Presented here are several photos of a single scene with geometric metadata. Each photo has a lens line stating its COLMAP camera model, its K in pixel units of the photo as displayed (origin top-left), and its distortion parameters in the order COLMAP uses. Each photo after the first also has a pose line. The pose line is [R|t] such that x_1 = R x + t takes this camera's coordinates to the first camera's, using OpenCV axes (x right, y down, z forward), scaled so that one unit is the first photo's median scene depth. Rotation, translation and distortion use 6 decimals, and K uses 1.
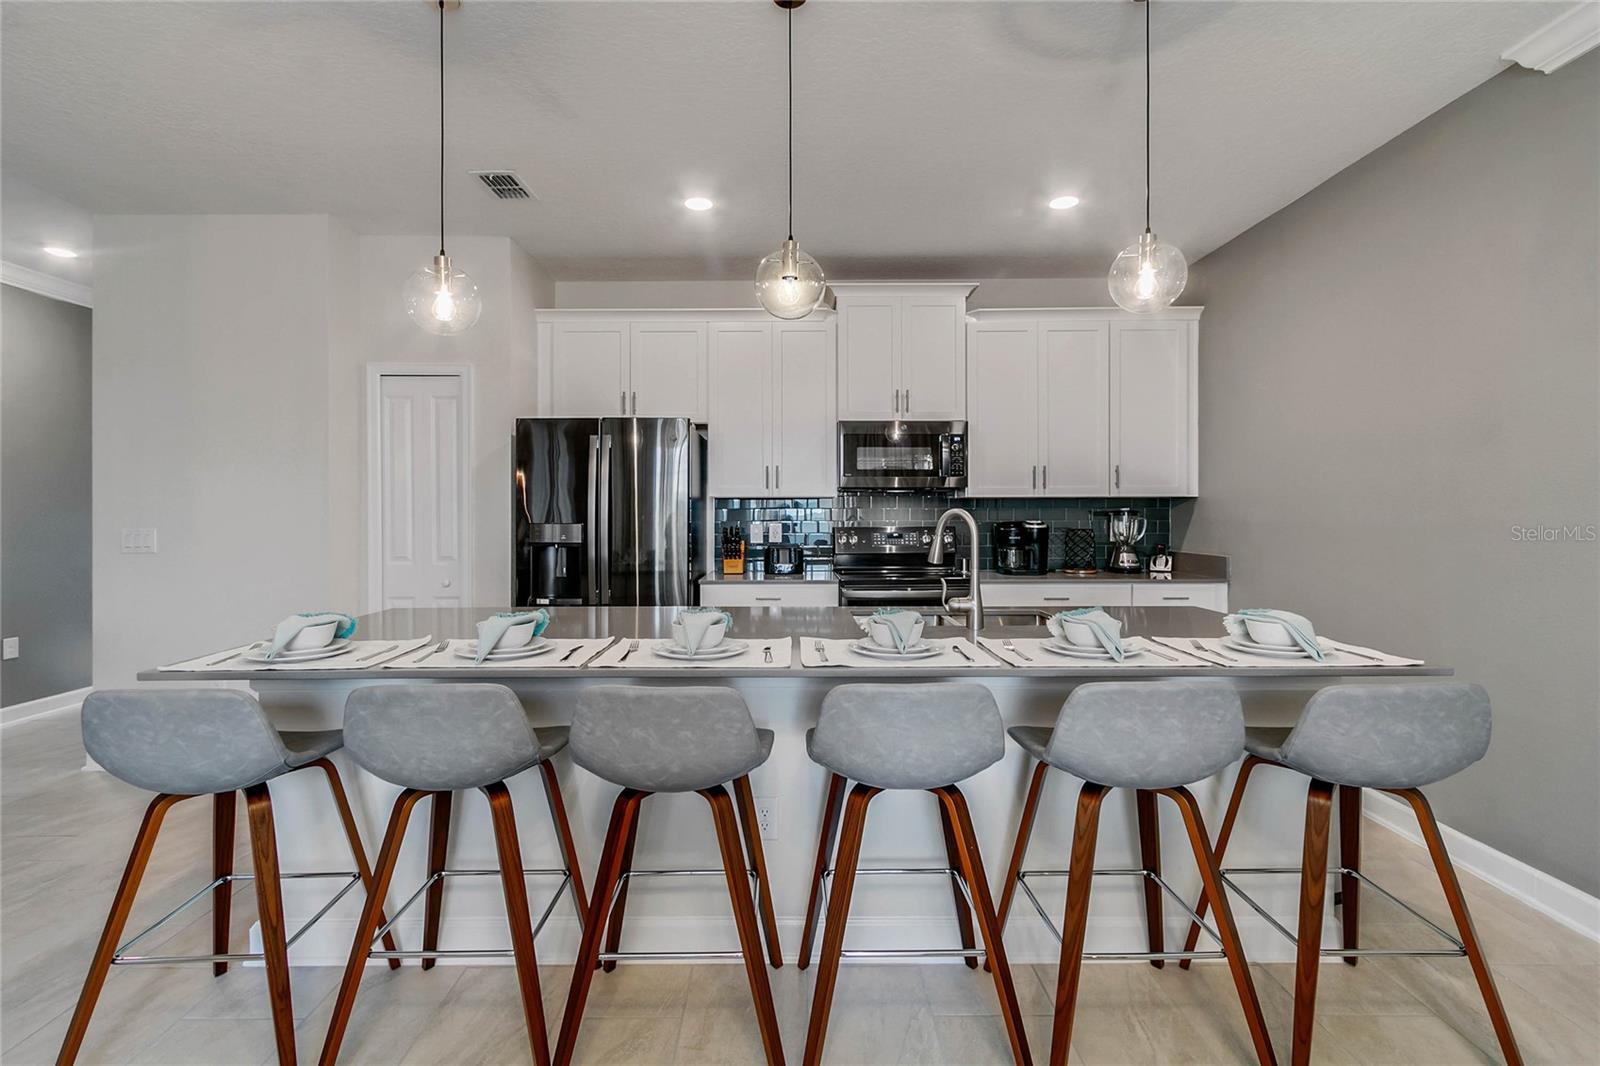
lens RADIAL K [[736.7, 0, 813.3], [0, 736.7, 505.3], [0, 0, 1]] dist [-0.000792, 0.000042]
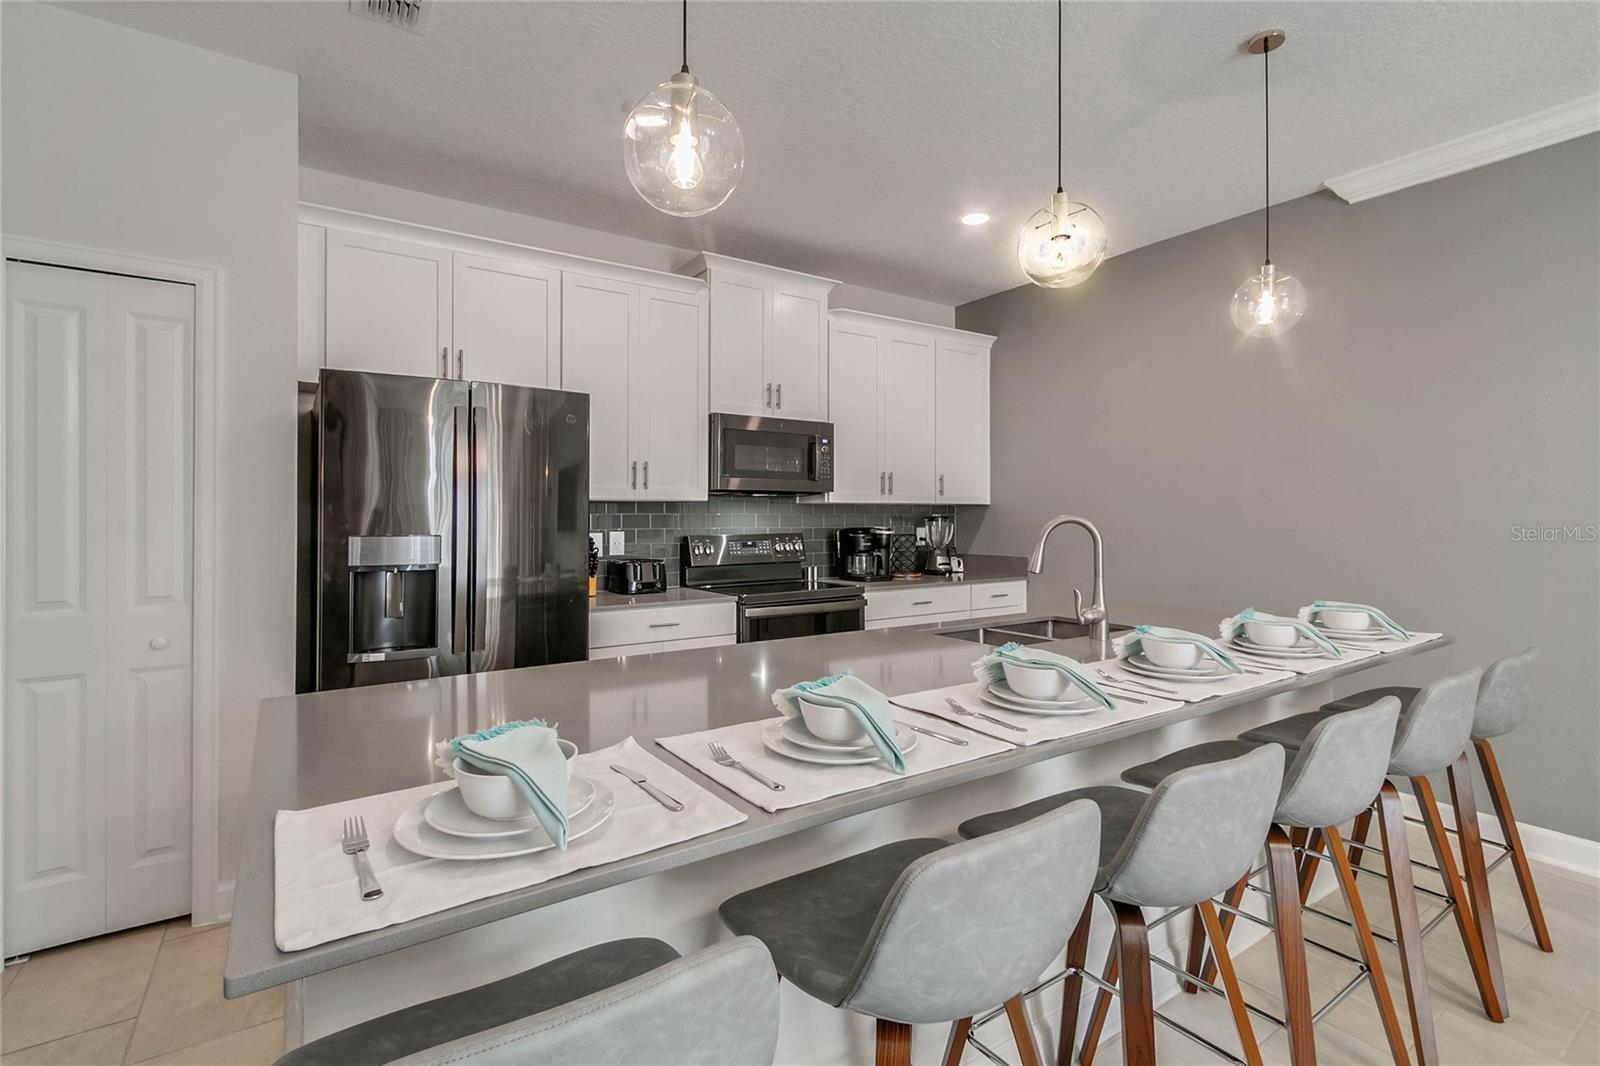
lens RADIAL K [[736.7, 0, 784.4], [0, 736.7, 500.2], [0, 0, 1]] dist [-0.000792, 0.000042]
pose [[0.839431, 0.013010, 0.543310, -0.365254], [-0.004459, 0.999845, -0.017053, 0.002714], [-0.543447, 0.011892, 0.839359, 0.232881]]
